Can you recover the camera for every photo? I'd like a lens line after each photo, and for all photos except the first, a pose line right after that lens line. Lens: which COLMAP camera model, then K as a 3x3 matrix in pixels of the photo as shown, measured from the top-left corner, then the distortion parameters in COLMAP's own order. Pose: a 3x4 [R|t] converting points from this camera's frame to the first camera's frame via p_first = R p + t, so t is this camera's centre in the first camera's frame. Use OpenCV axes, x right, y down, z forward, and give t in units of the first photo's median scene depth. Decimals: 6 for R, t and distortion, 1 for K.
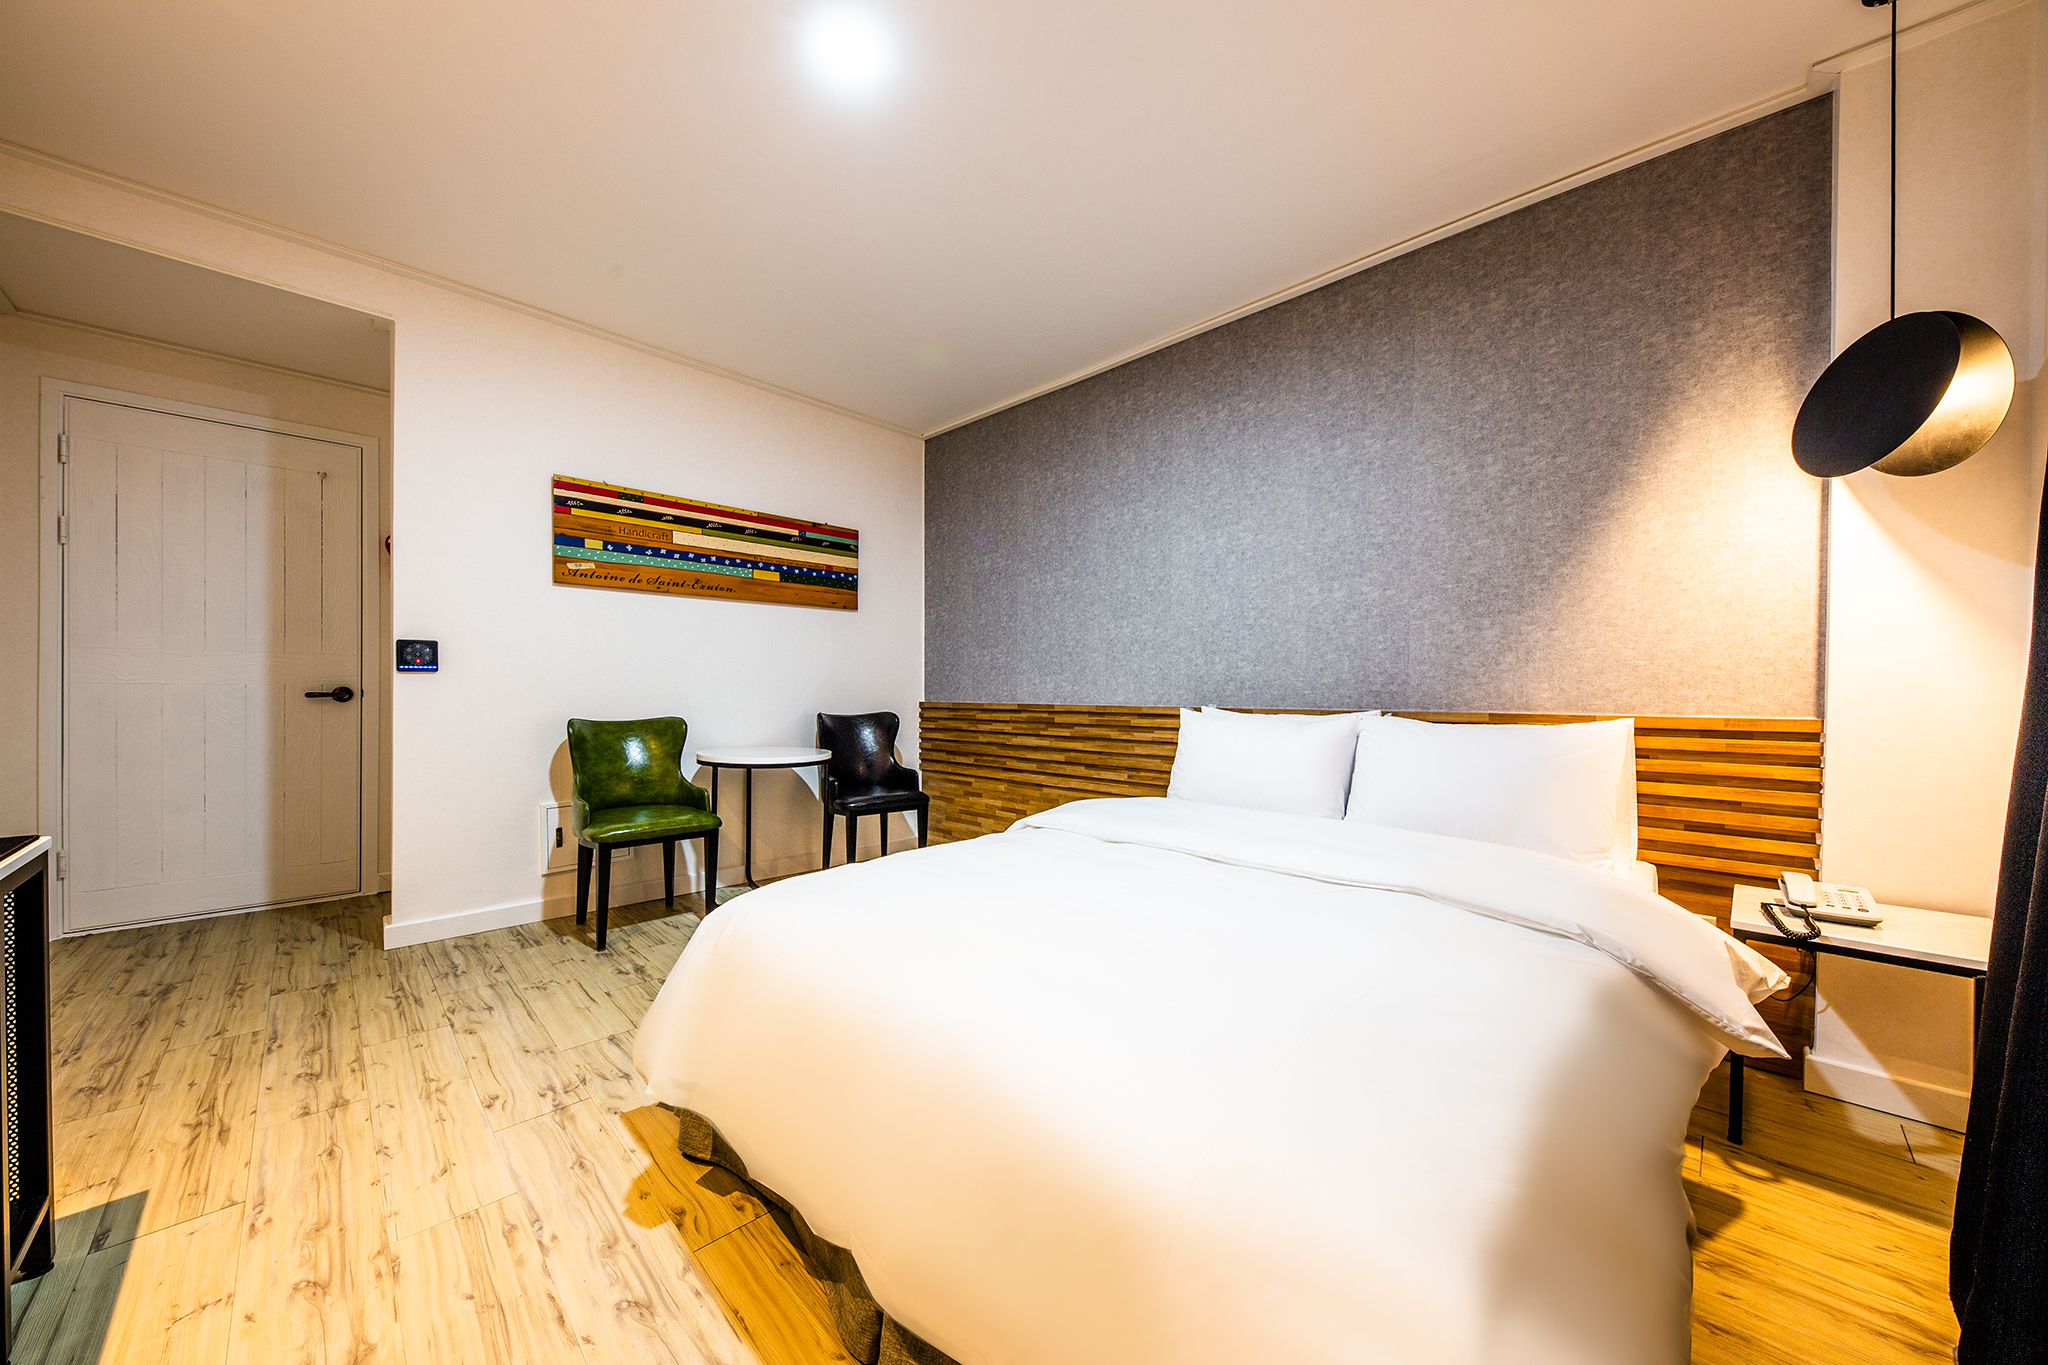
lens RADIAL K [[700.5, 0, 1019.7], [0, 700.5, 686.5], [0, 0, 1]] dist [0.010547, -0.006239]
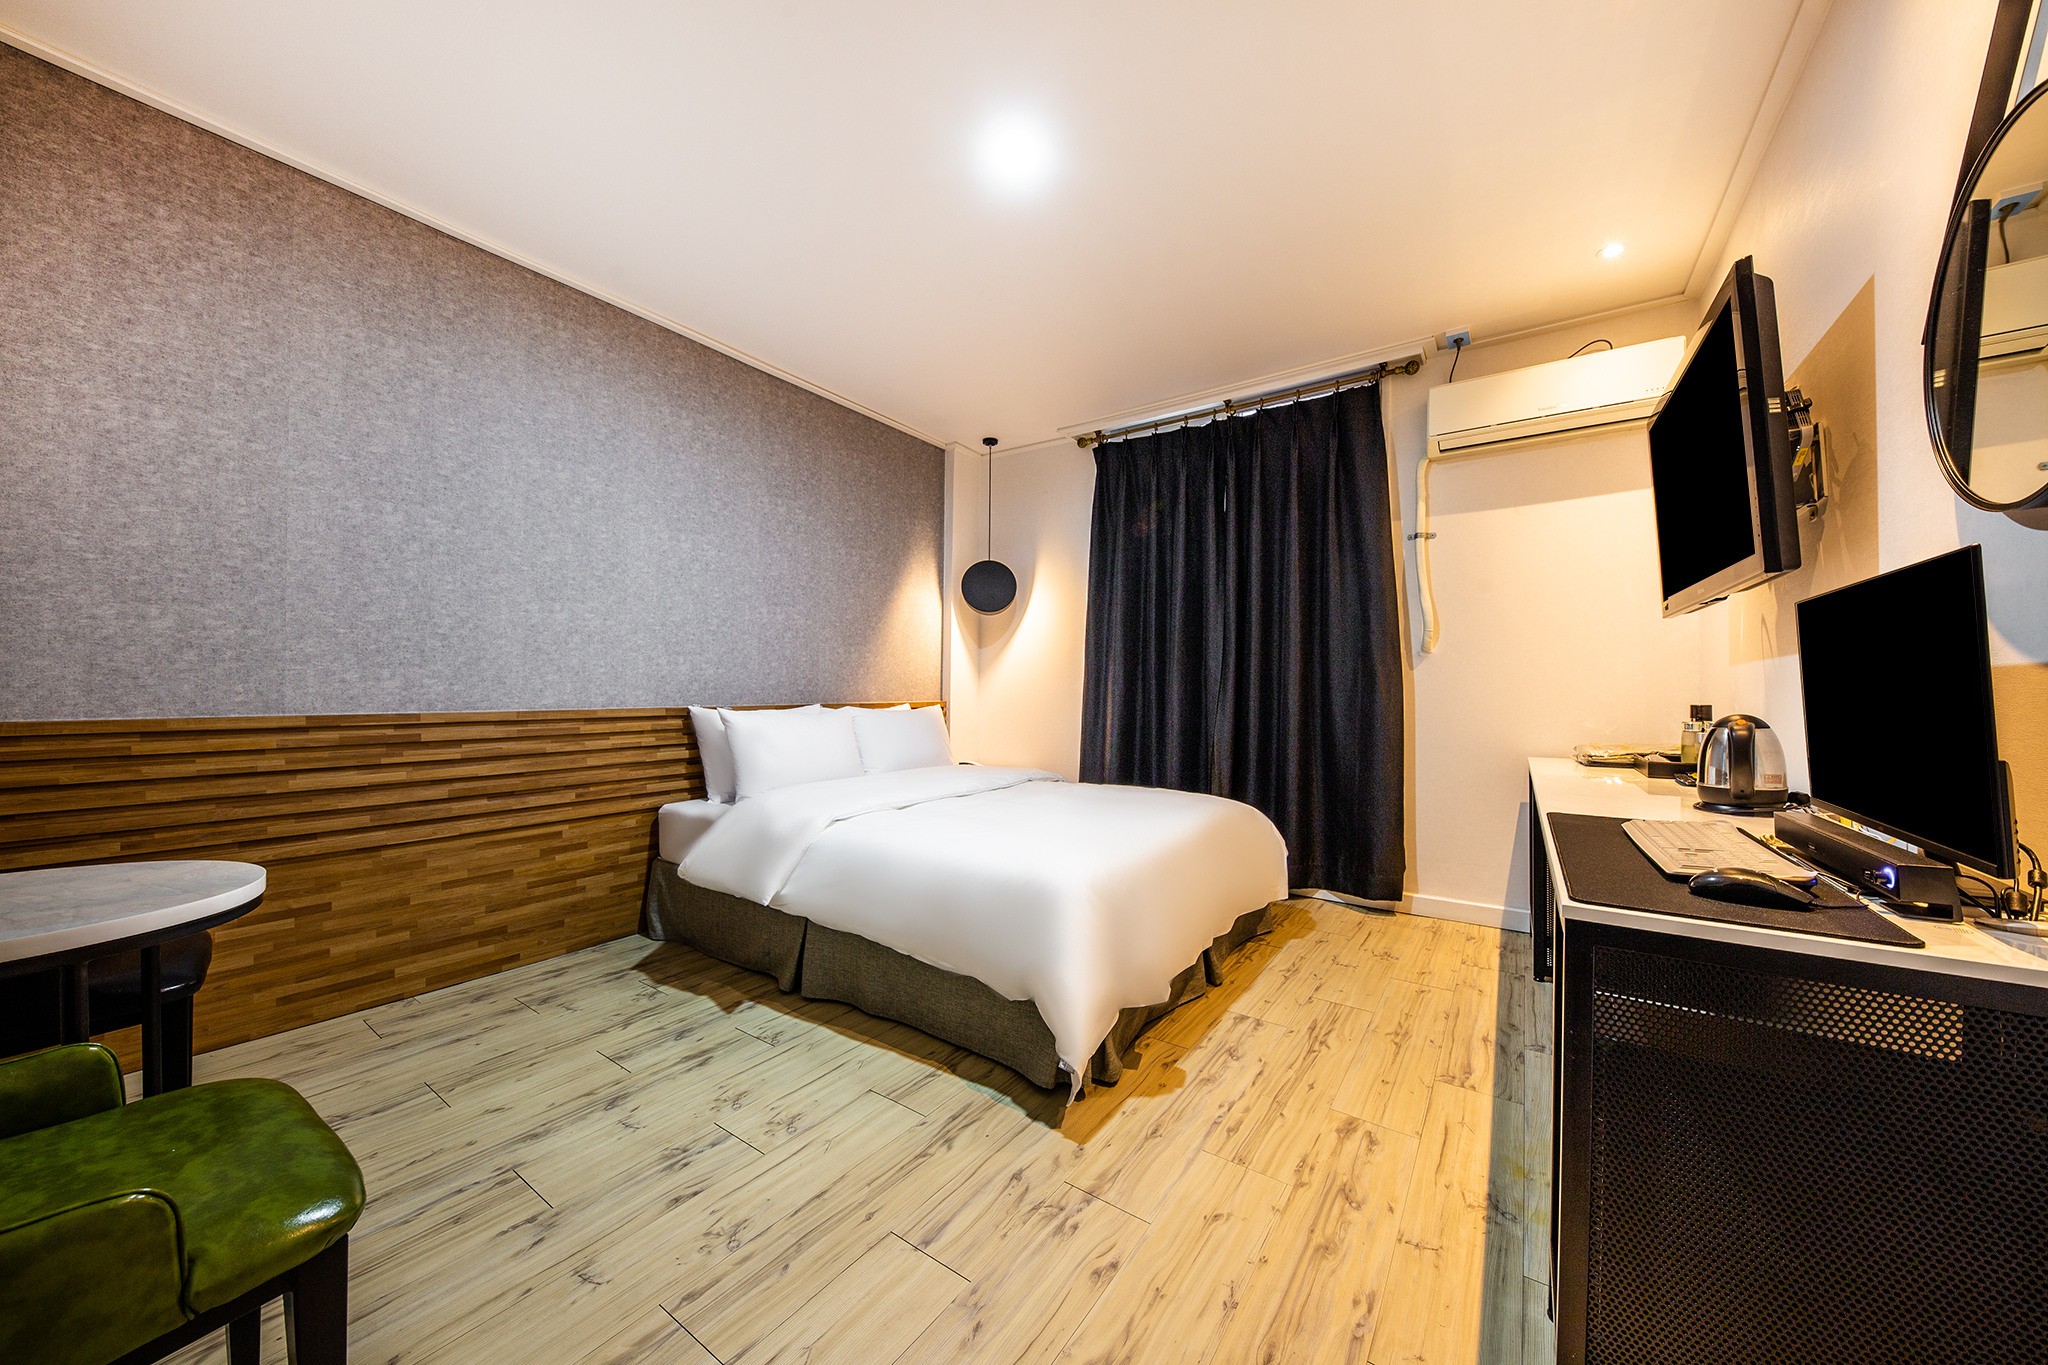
lens RADIAL K [[700.5, 0, 1019.7], [0, 700.5, 686.5], [0, 0, 1]] dist [0.010547, -0.006239]
pose [[-0.162006, -0.000582, 0.986790, -0.759420], [-0.007619, 0.999971, -0.000661, -0.003048], [-0.986760, -0.007625, -0.162005, 0.634231]]
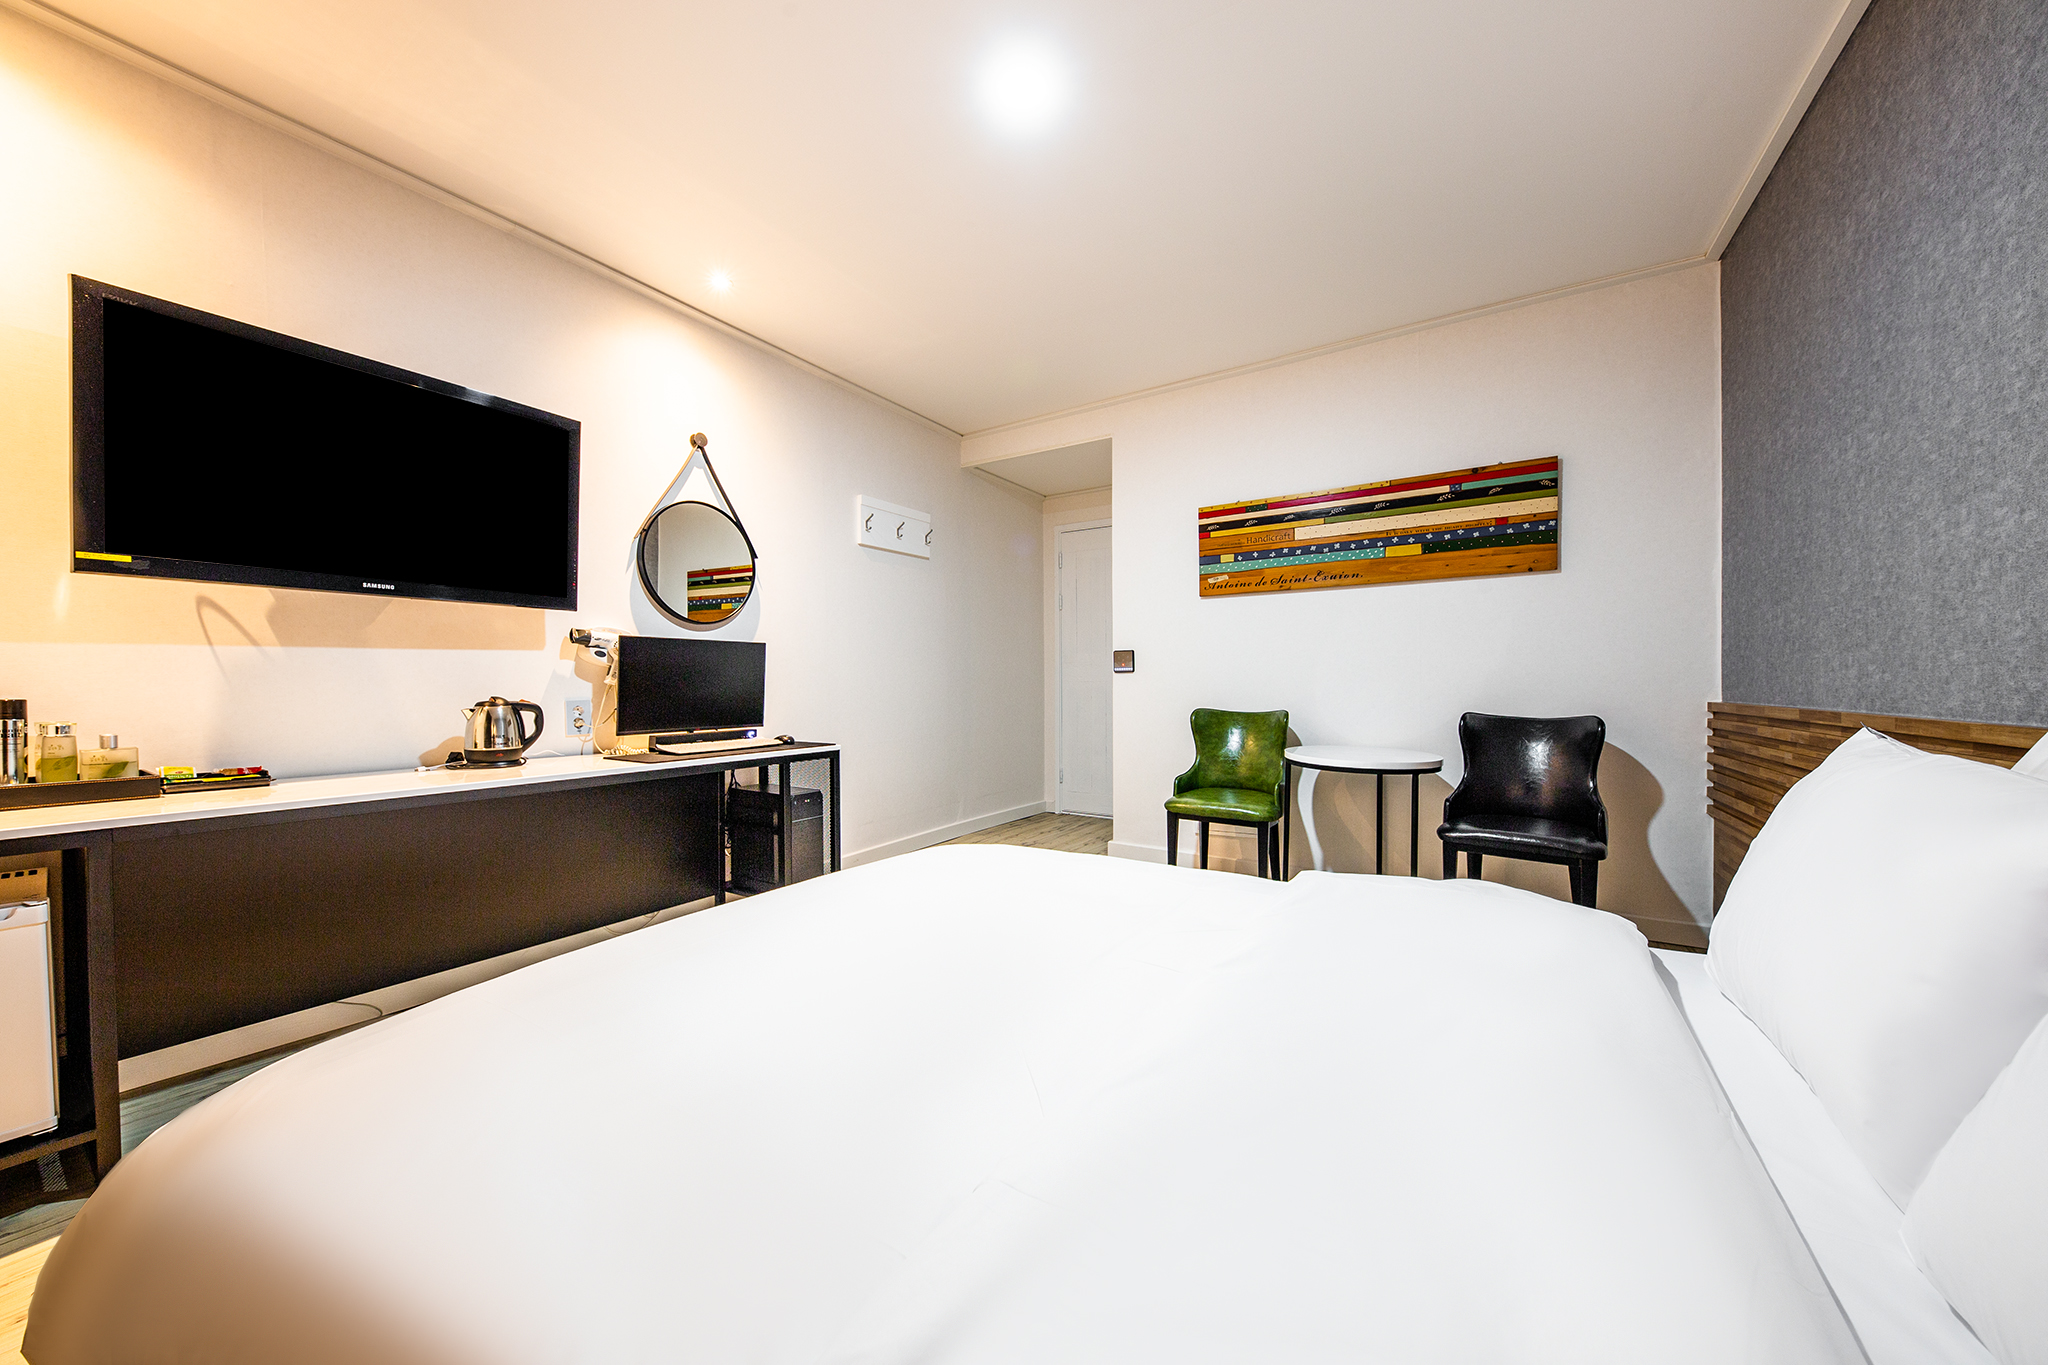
lens RADIAL K [[700.5, 0, 1019.7], [0, 700.5, 686.5], [0, 0, 1]] dist [0.010547, -0.006239]
pose [[0.206951, 0.000673, -0.978351, 0.442727], [0.006471, 0.999977, 0.002057, 0.004190], [0.978330, -0.006756, 0.206942, 0.413309]]
